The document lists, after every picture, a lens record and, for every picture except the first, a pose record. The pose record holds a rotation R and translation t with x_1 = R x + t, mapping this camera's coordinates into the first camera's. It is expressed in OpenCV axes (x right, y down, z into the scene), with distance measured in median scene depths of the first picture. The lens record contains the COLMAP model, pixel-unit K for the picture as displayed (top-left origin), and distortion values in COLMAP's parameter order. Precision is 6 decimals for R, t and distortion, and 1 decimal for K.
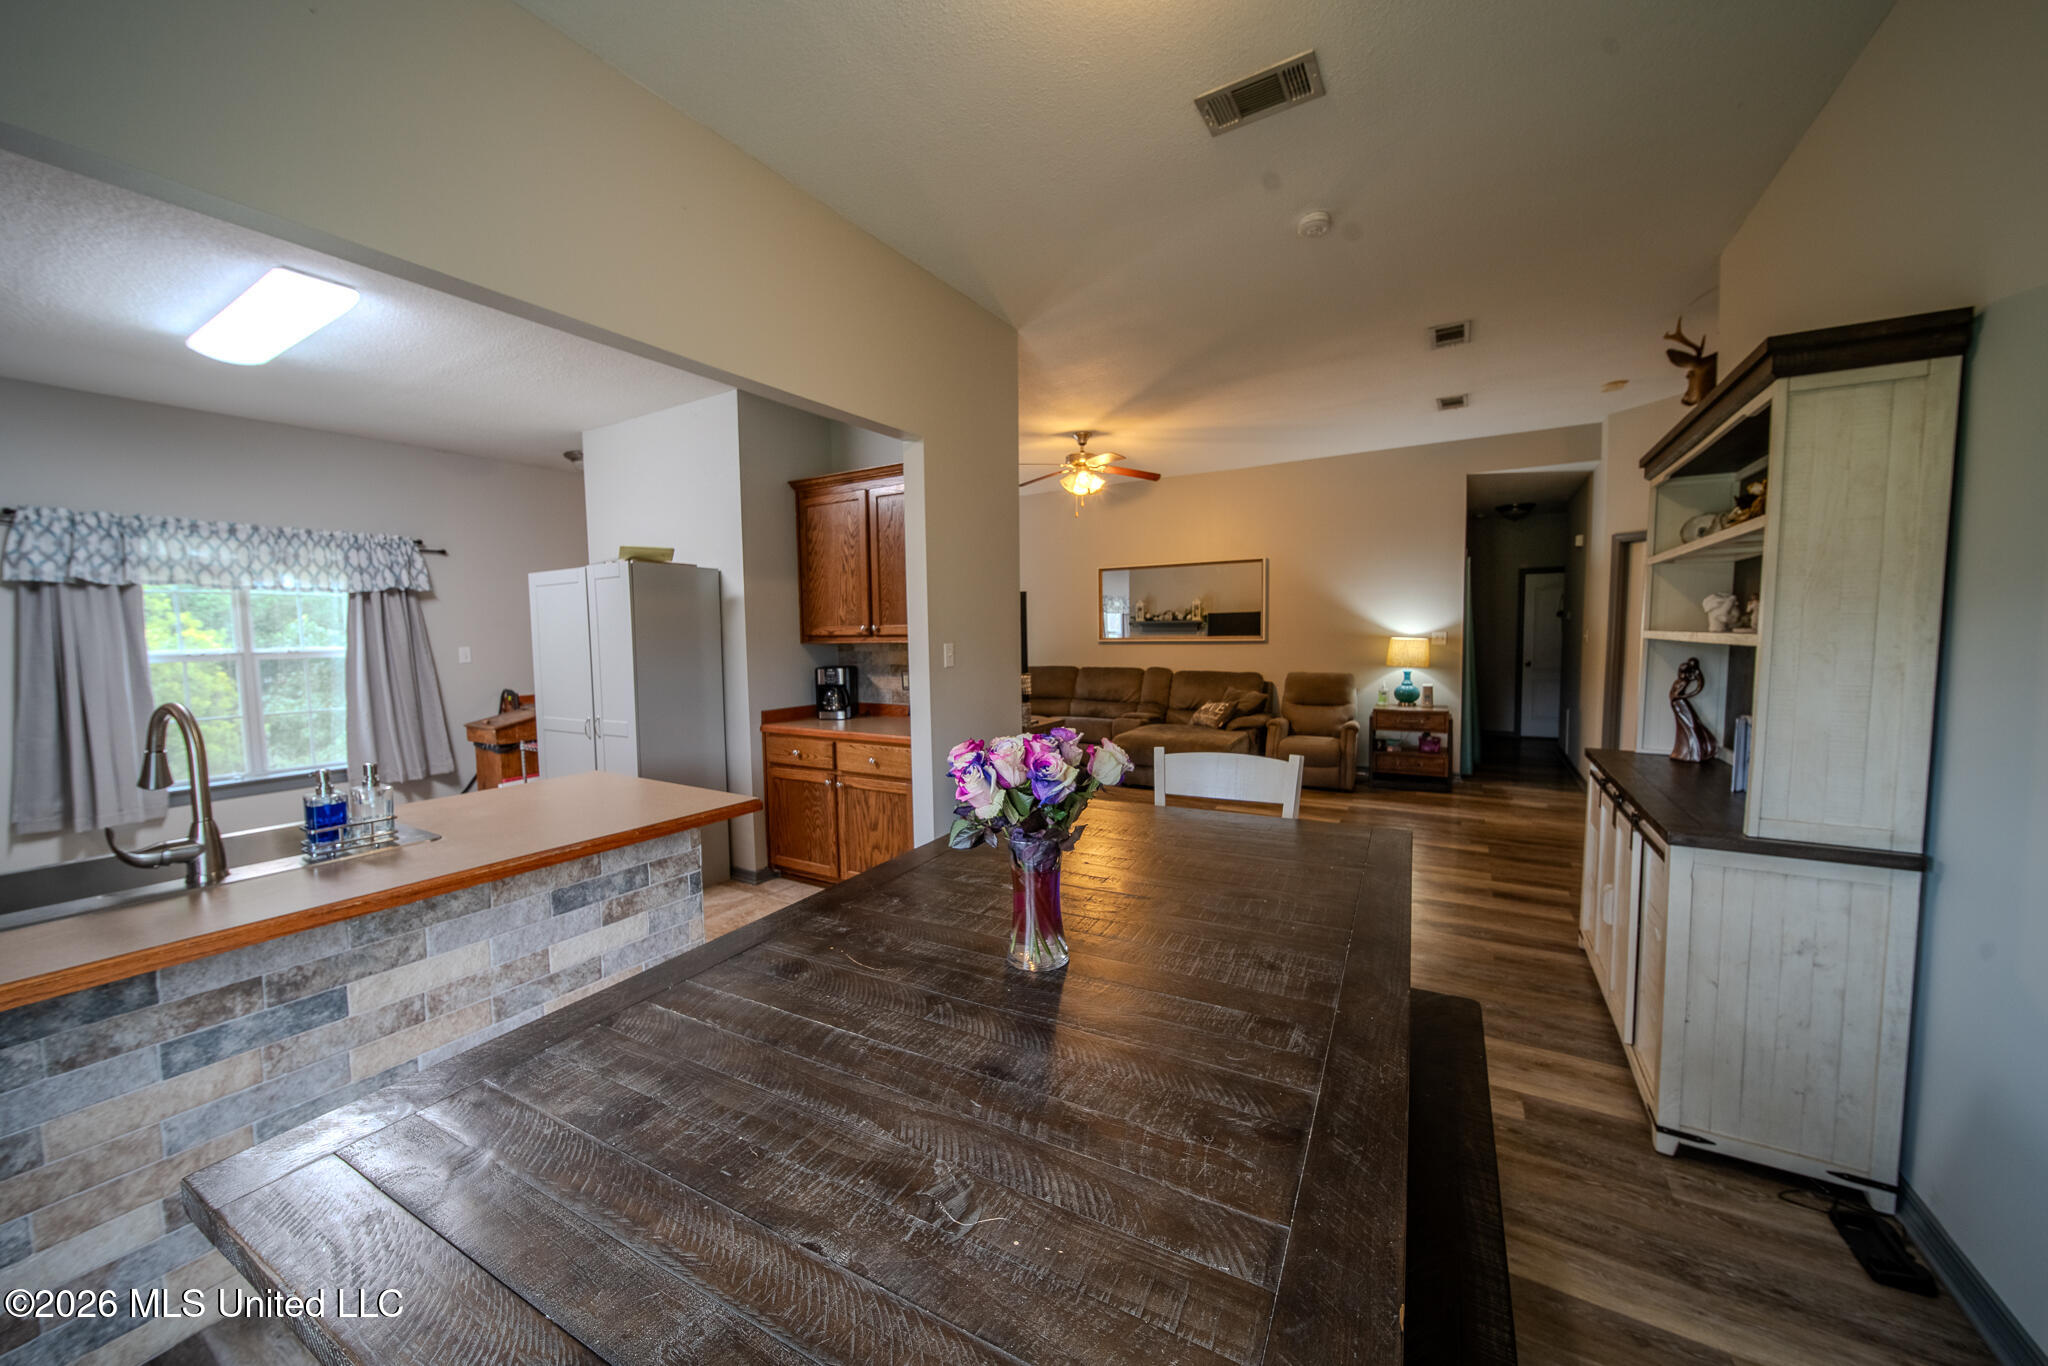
lens RADIAL K [[738.3, 0, 1025.5], [0, 738.3, 682.5], [0, 0, 1]] dist [0.000109, -0.001381]
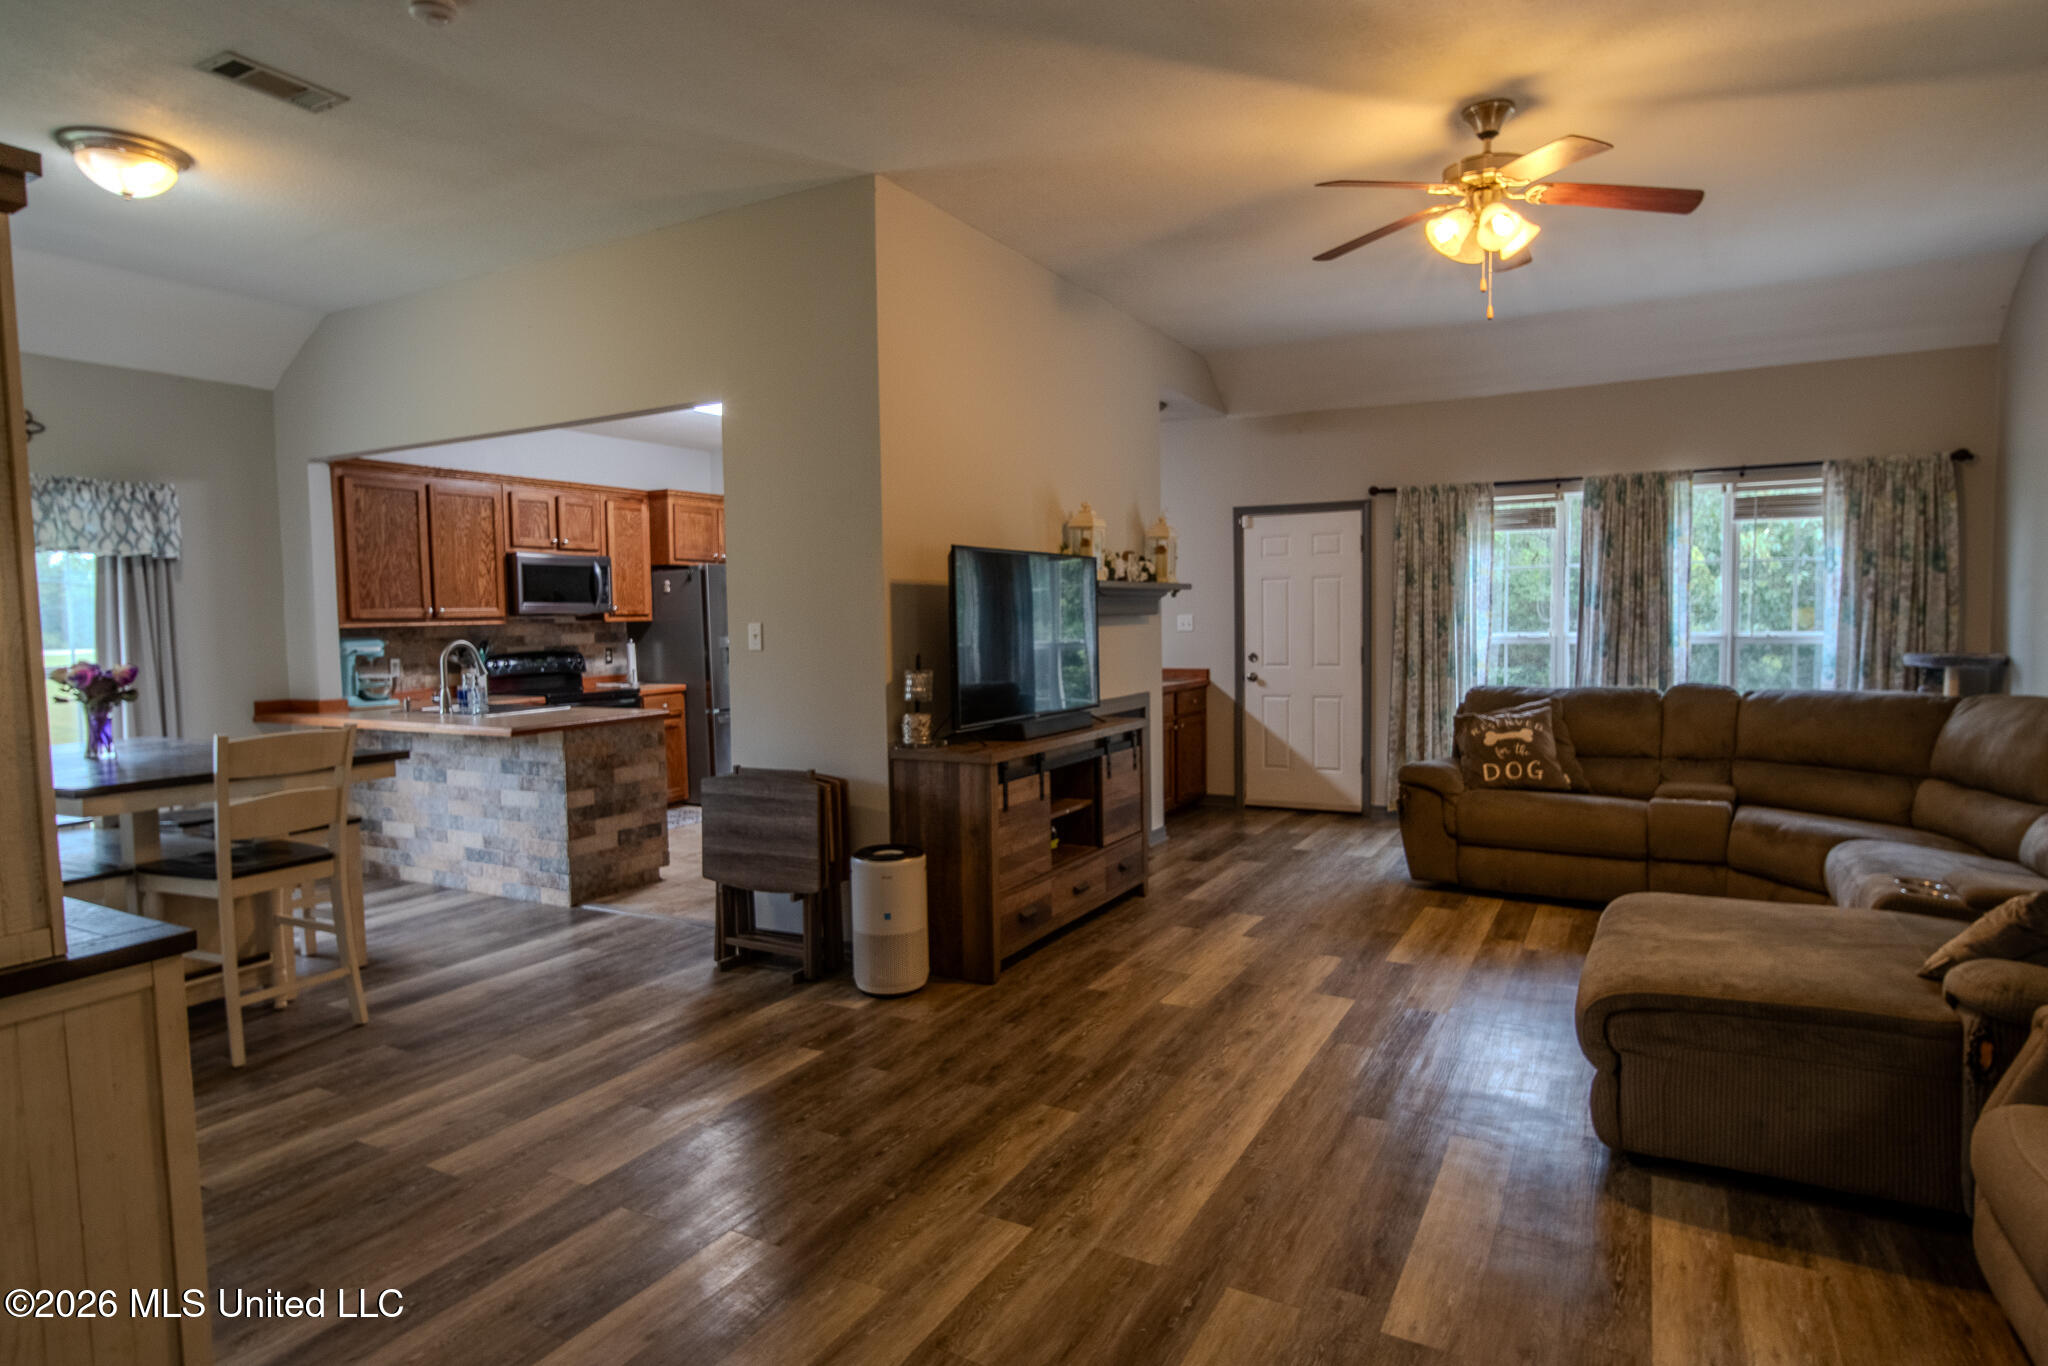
lens RADIAL K [[1118.5, 0, 1017.9], [0, 1118.5, 681.4], [0, 0, 1]] dist [-0.007562, 0.001681]
pose [[0.022445, 0.073813, -0.997020, 1.031309], [-0.053757, 0.995917, 0.072521, -0.082168], [0.998302, 0.051969, 0.026321, 1.089764]]
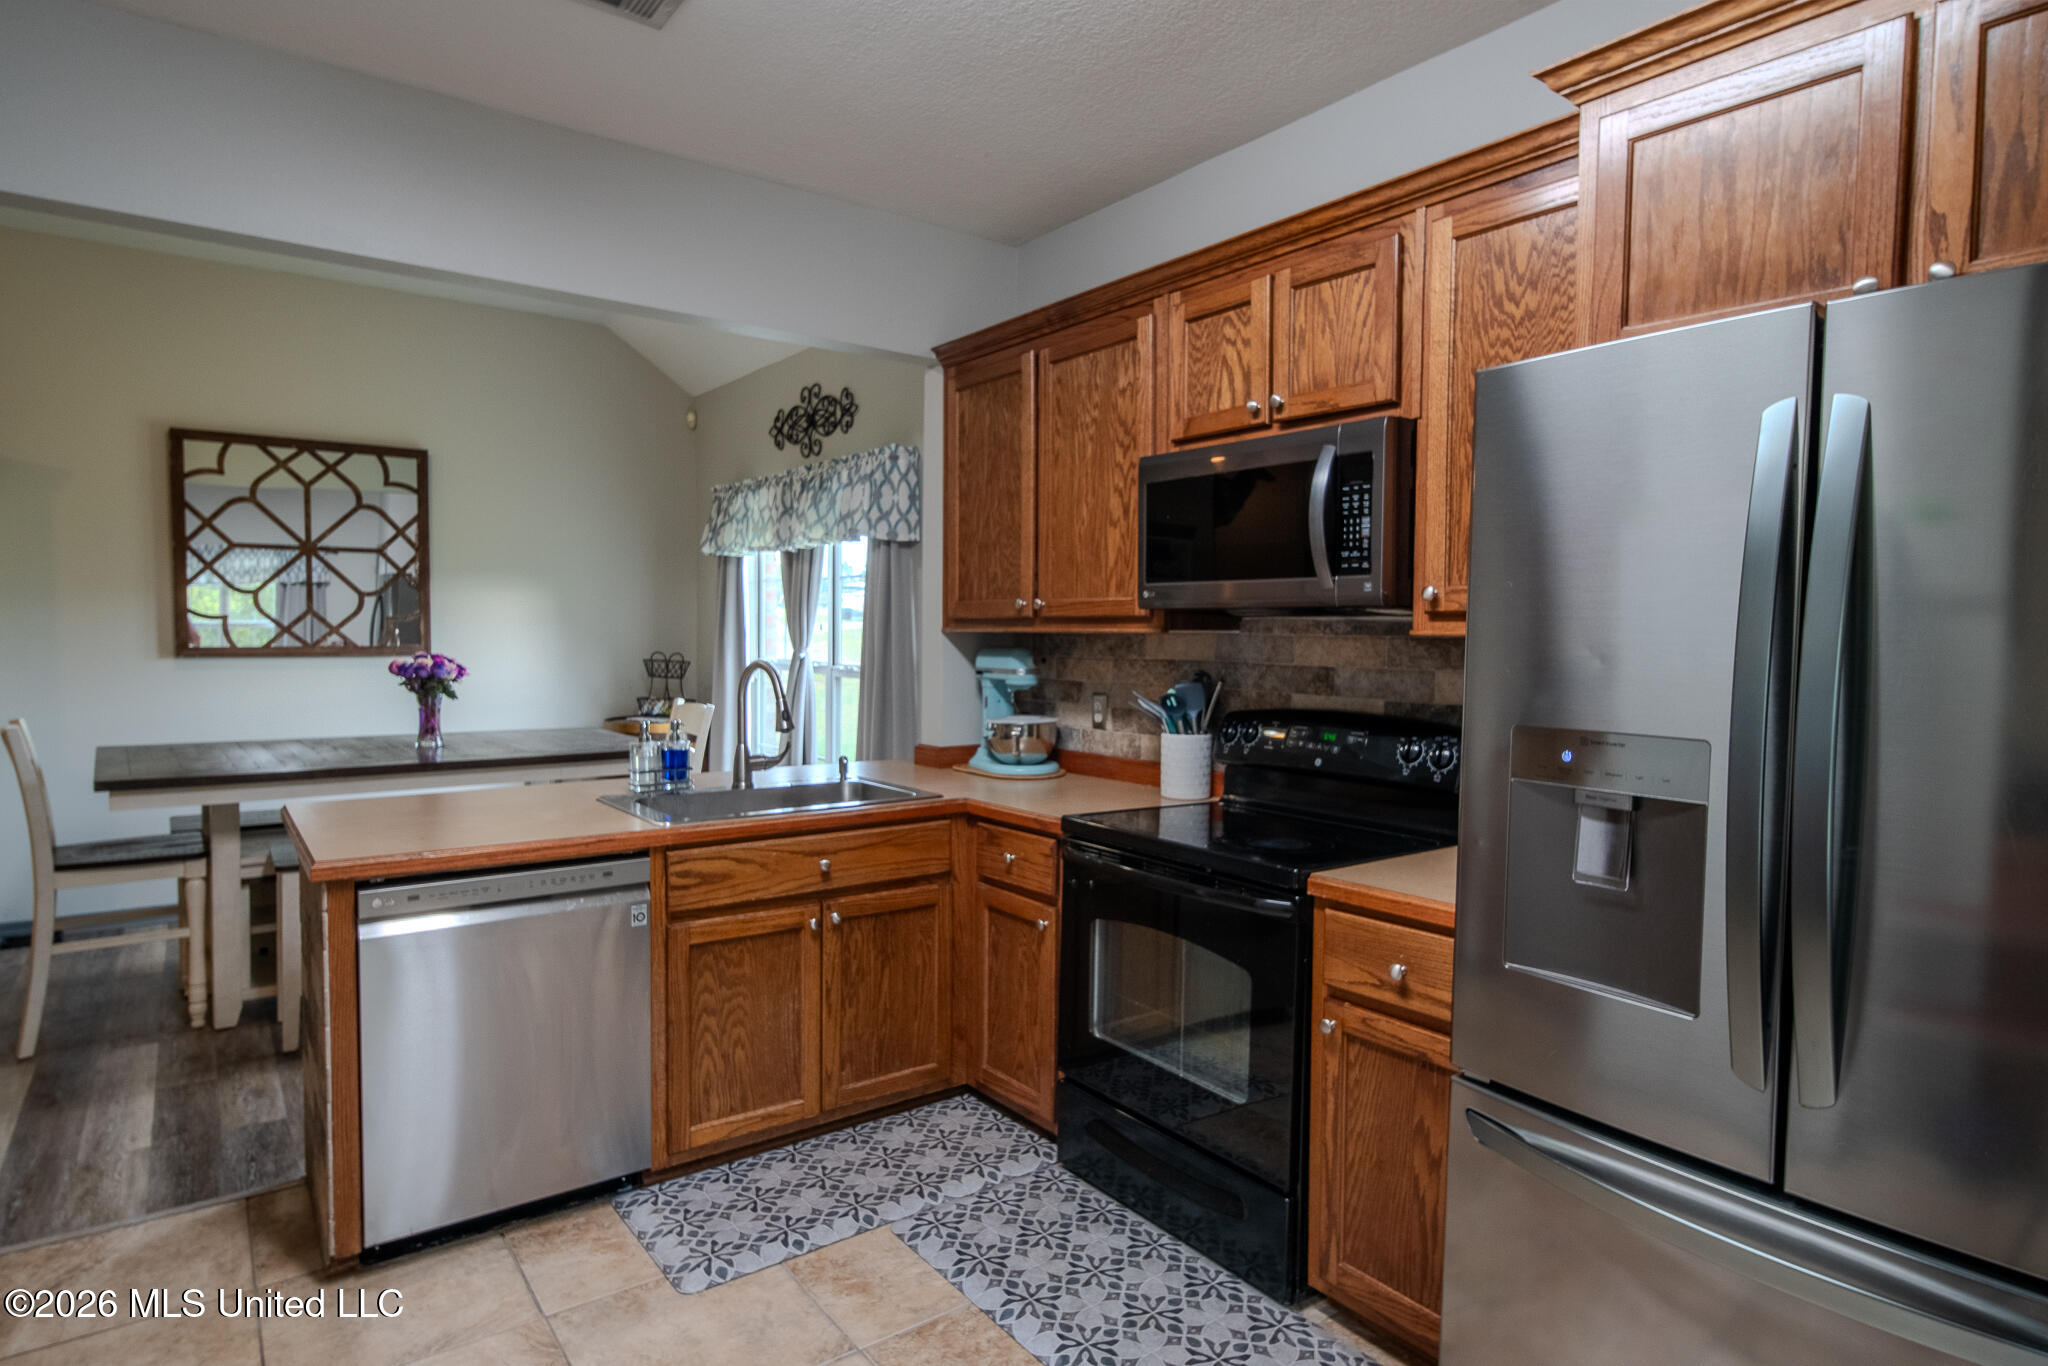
lens RADIAL K [[1118.5, 0, 1028.2], [0, 1118.5, 685.2], [0, 0, 1]] dist [-0.007562, 0.001681]
pose [[-0.923686, -0.013228, 0.382923, -0.926995], [0.032350, 0.993143, 0.112344, -0.053417], [-0.381783, 0.116158, -0.916924, 1.038412]]
